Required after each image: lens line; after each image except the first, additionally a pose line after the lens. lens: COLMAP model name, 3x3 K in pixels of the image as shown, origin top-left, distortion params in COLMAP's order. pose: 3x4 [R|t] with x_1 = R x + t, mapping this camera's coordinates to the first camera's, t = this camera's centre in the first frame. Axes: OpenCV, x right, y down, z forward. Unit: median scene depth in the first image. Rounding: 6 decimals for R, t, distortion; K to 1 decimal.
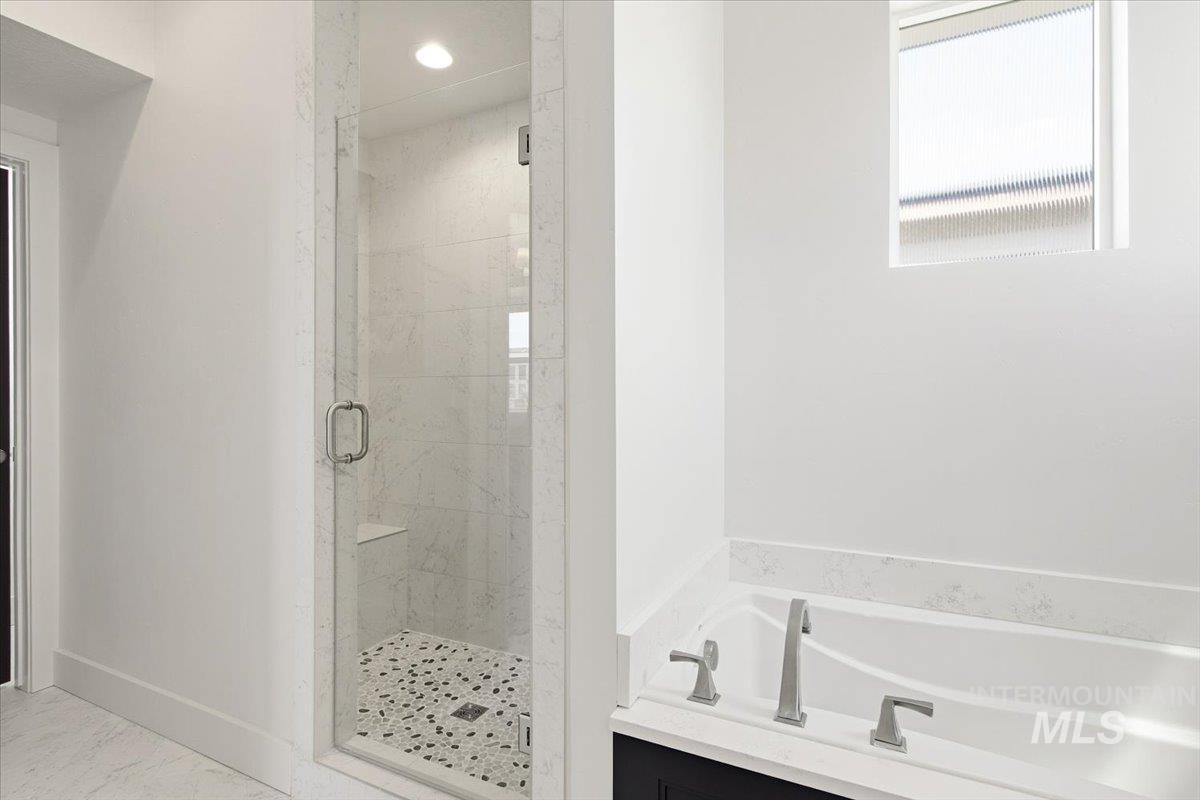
lens RADIAL K [[598.3, 0, 590.4], [0, 598.3, 397.0], [0, 0, 1]] dist [-0.000994, -0.000245]
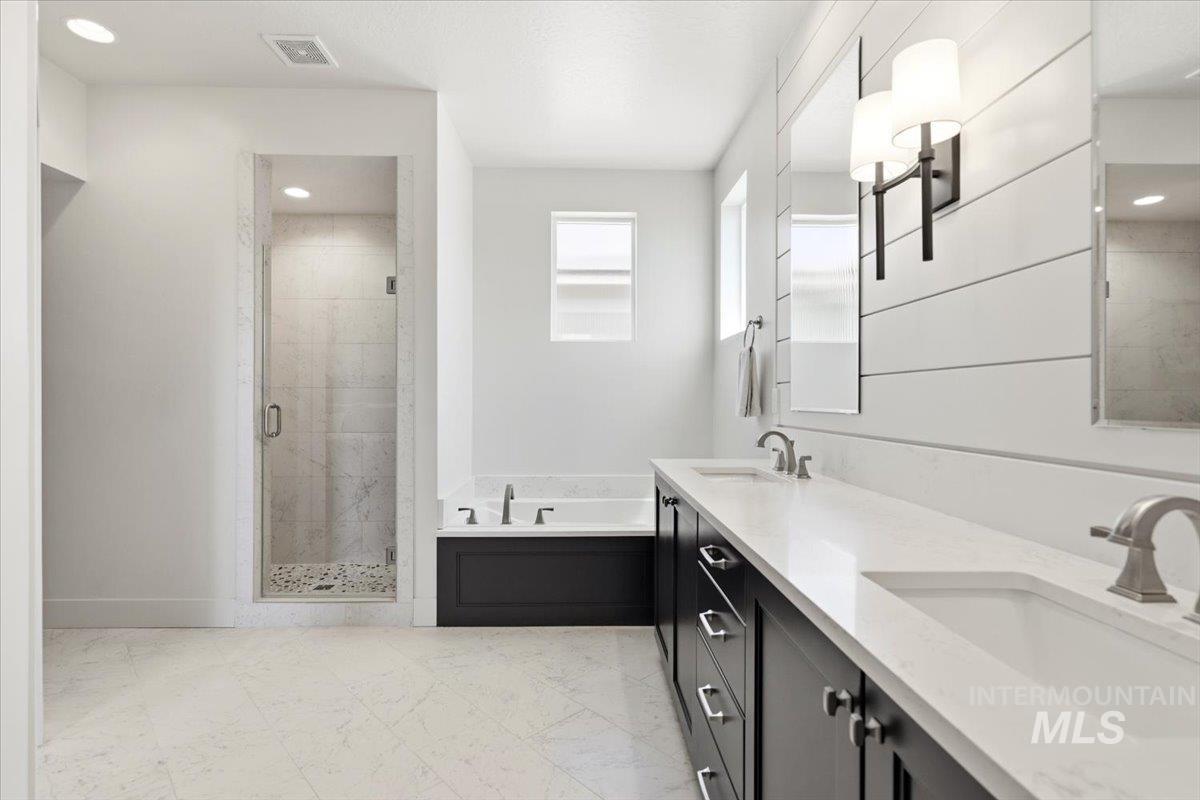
lens RADIAL K [[598.3, 0, 590.4], [0, 598.3, 397.0], [0, 0, 1]] dist [-0.000994, -0.000245]
pose [[0.891023, 0.006337, 0.453915, -0.367787], [-0.001699, 0.999942, -0.010625, 0.005195], [-0.453956, 0.008696, 0.890982, -1.044610]]
